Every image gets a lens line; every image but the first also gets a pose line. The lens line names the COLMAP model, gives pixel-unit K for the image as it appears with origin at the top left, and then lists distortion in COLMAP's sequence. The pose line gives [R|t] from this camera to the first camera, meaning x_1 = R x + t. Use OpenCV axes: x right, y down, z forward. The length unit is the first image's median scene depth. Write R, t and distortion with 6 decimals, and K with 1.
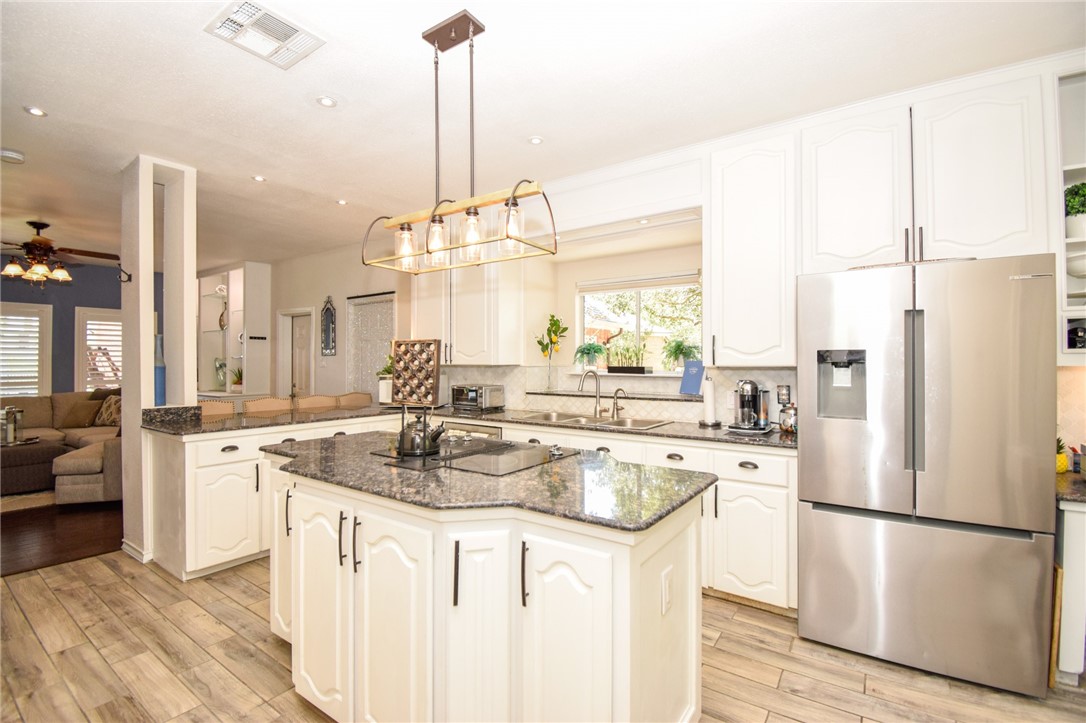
lens RADIAL K [[481.0, 0, 545.2], [0, 481.0, 361.7], [0, 0, 1]] dist [0.020971, -0.026837]
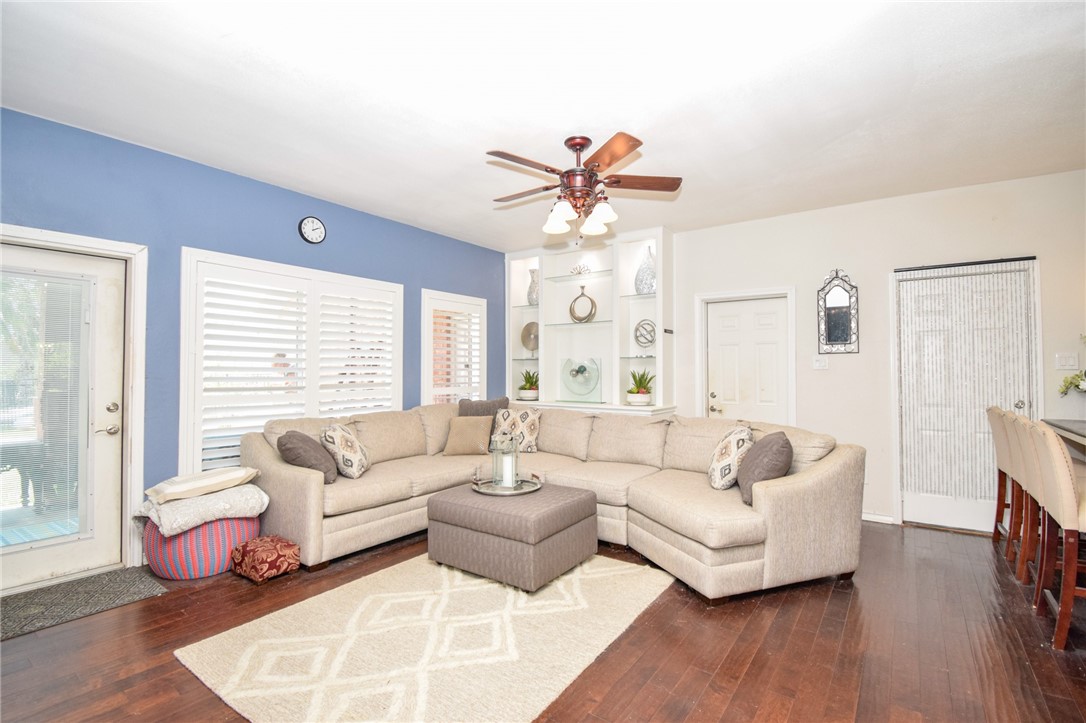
lens RADIAL K [[493.2, 0, 541.4], [0, 493.2, 359.9], [0, 0, 1]] dist [0.042214, -0.029017]
pose [[0.999984, -0.002576, -0.004985, -0.799536], [0.002553, 0.999986, -0.004597, -0.002086], [0.004997, 0.004585, 0.999977, 0.247195]]
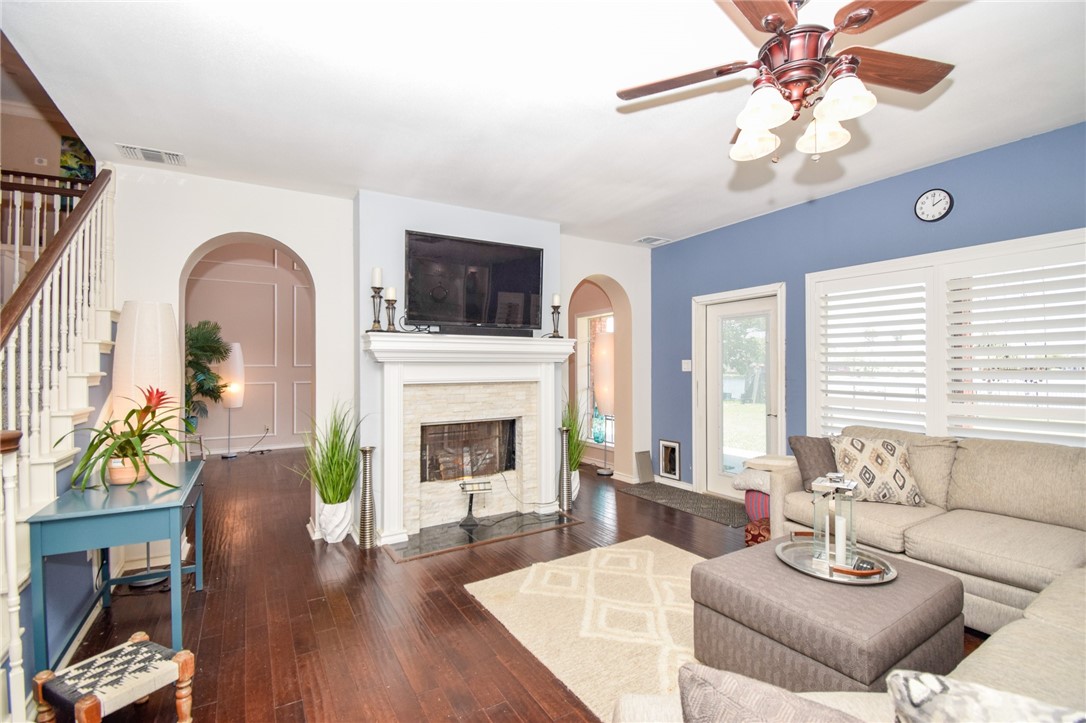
lens RADIAL K [[481.0, 0, 545.2], [0, 481.0, 361.7], [0, 0, 1]] dist [0.020971, -0.026837]
pose [[-0.382613, -0.010295, -0.923851, -0.479279], [0.020396, 0.999600, -0.019586, -0.005474], [0.923684, -0.026336, -0.382250, 0.683912]]
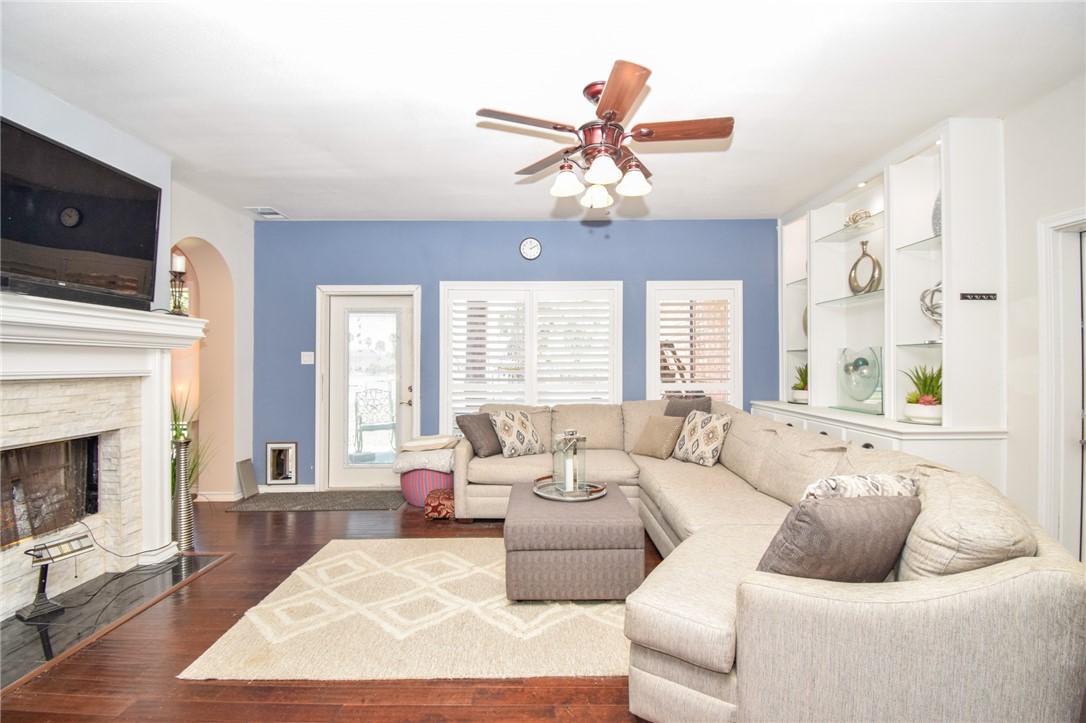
lens RADIAL K [[481.0, 0, 545.2], [0, 481.0, 361.7], [0, 0, 1]] dist [0.020971, -0.026837]
pose [[0.588681, -0.007740, -0.808328, -0.491647], [0.018053, 0.999831, 0.003574, -0.000376], [0.808164, -0.016696, 0.588721, 0.457247]]
